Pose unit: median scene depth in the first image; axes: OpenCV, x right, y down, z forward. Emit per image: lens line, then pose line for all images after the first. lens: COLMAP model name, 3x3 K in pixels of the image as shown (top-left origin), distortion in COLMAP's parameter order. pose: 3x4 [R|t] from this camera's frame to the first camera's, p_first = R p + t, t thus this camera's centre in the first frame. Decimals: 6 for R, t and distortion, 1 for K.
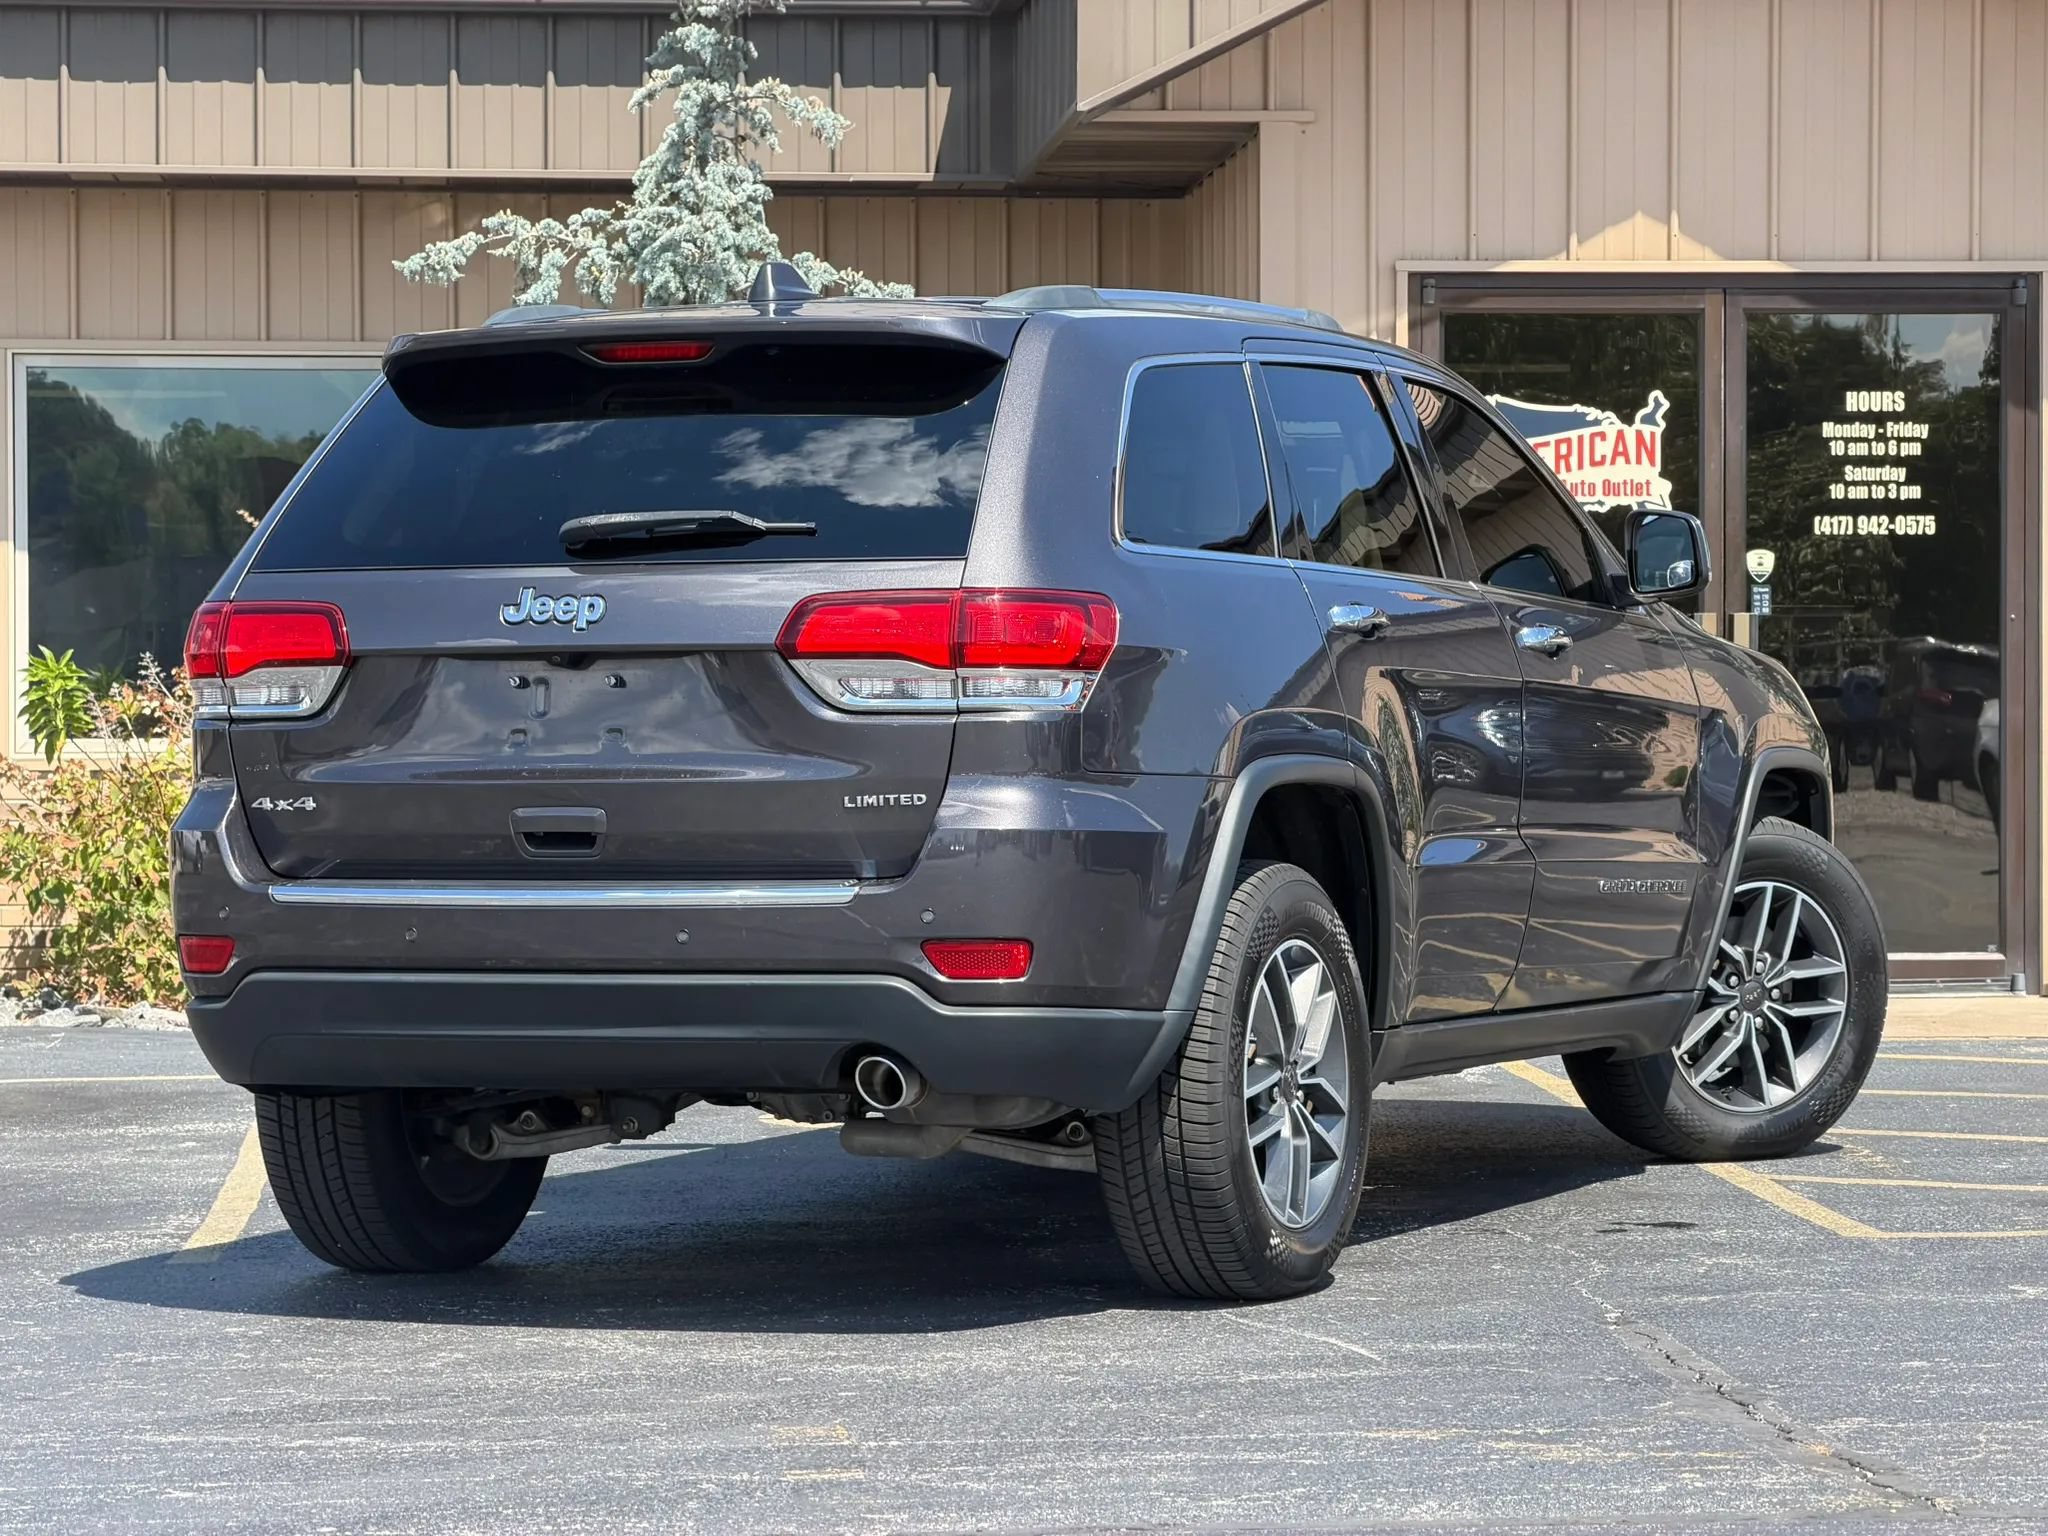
lens RADIAL K [[7439.2, 0, 1019.2], [0, 7439.2, 778.0], [0, 0, 1]] dist [0.251768, 0.000000]
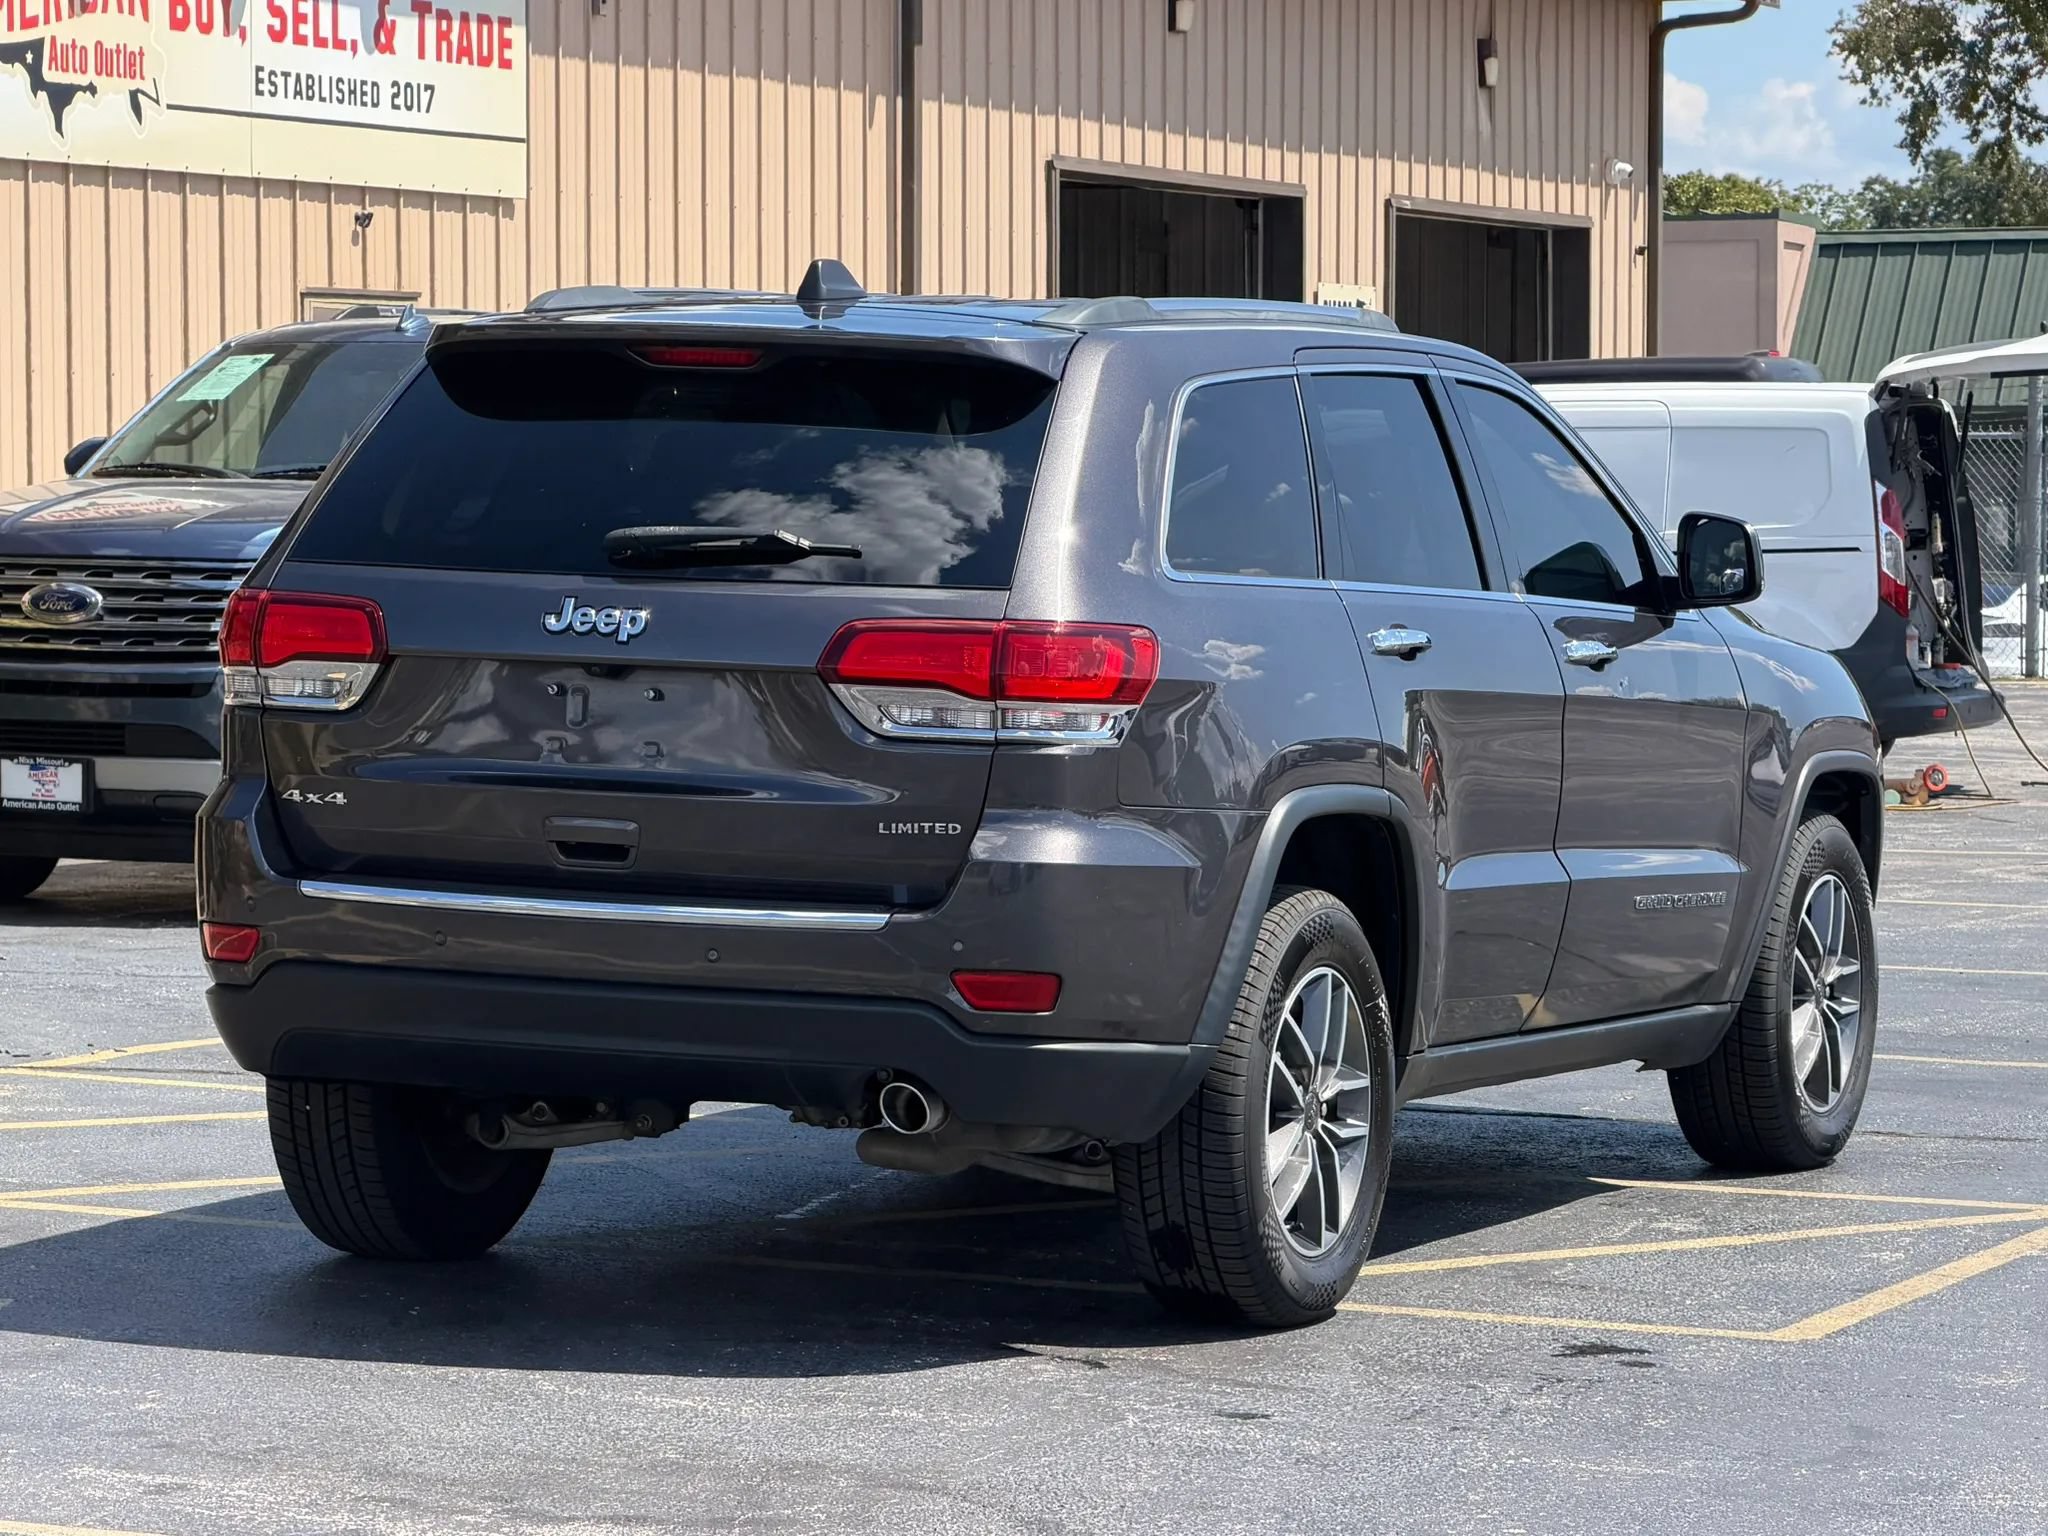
lens RADIAL K [[8654.7, 0, 1045.2], [0, 8654.7, 883.5], [0, 0, 1]] dist [0.341691, 0.000000]
pose [[0.999174, 0.040137, 0.006339, -0.007436], [-0.040370, 0.998287, 0.042356, -0.035593], [-0.004628, -0.042577, 0.999082, -0.147844]]
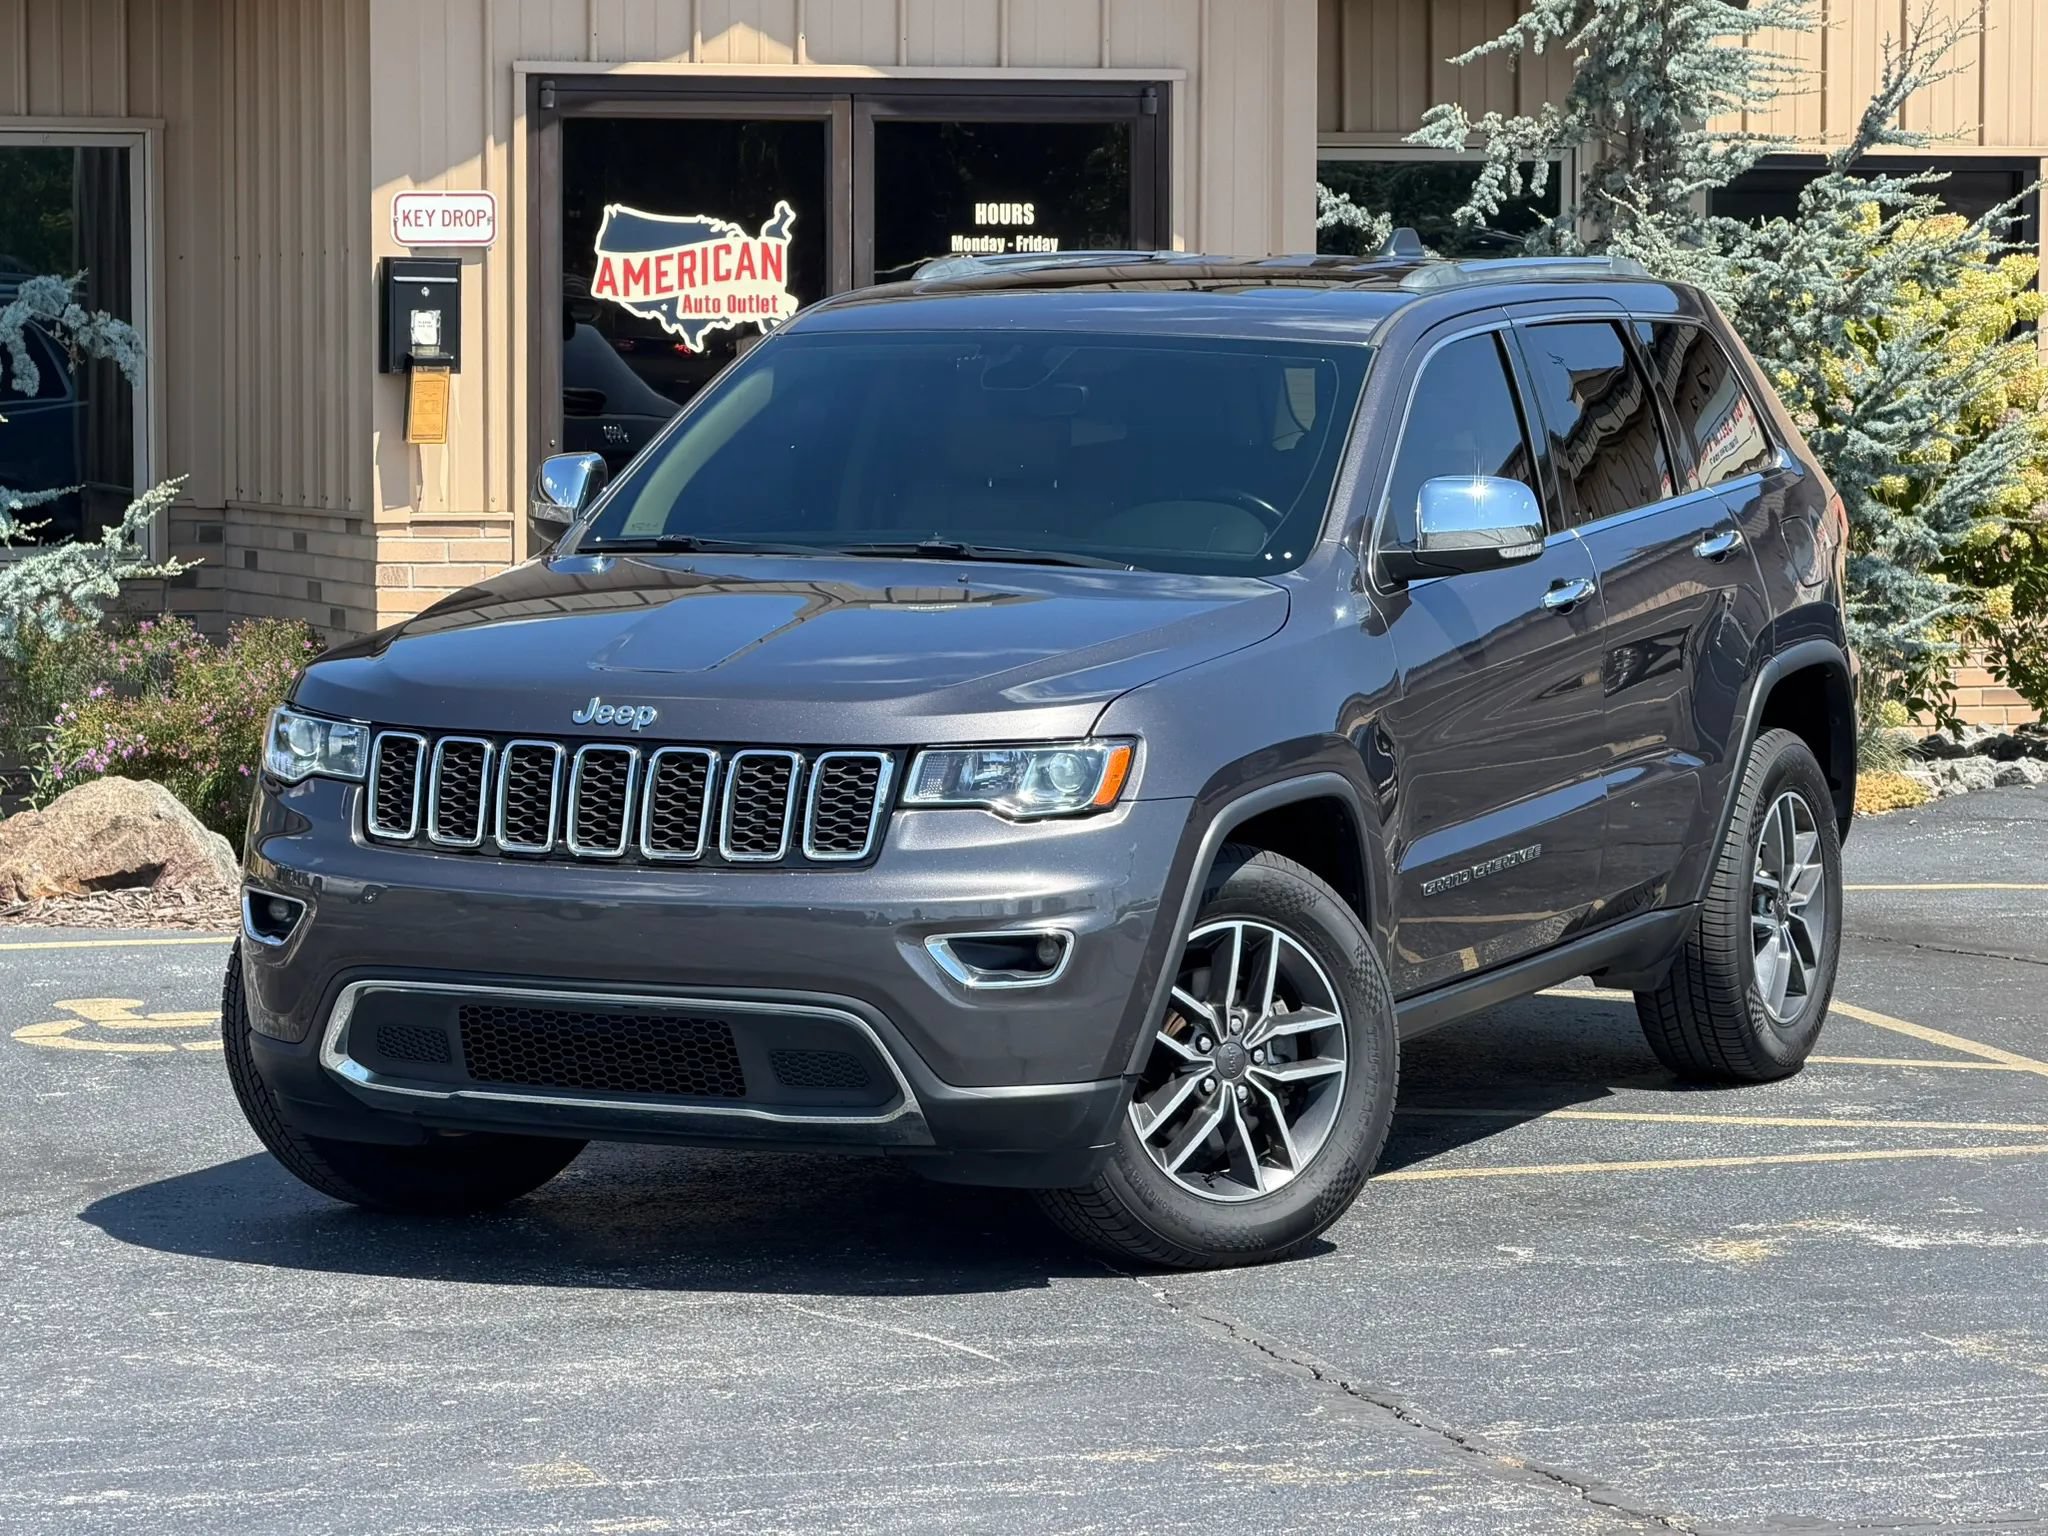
lens RADIAL K [[6202.6, 0, 1008.8], [0, 6202.6, 766.8], [0, 0, 1]] dist [0.129370, 0.000000]
pose [[0.976127, -0.012794, 0.216822, -0.092594], [-0.005074, 0.996648, 0.081653, -0.070943], [-0.217140, -0.080804, 0.972790, 0.347670]]
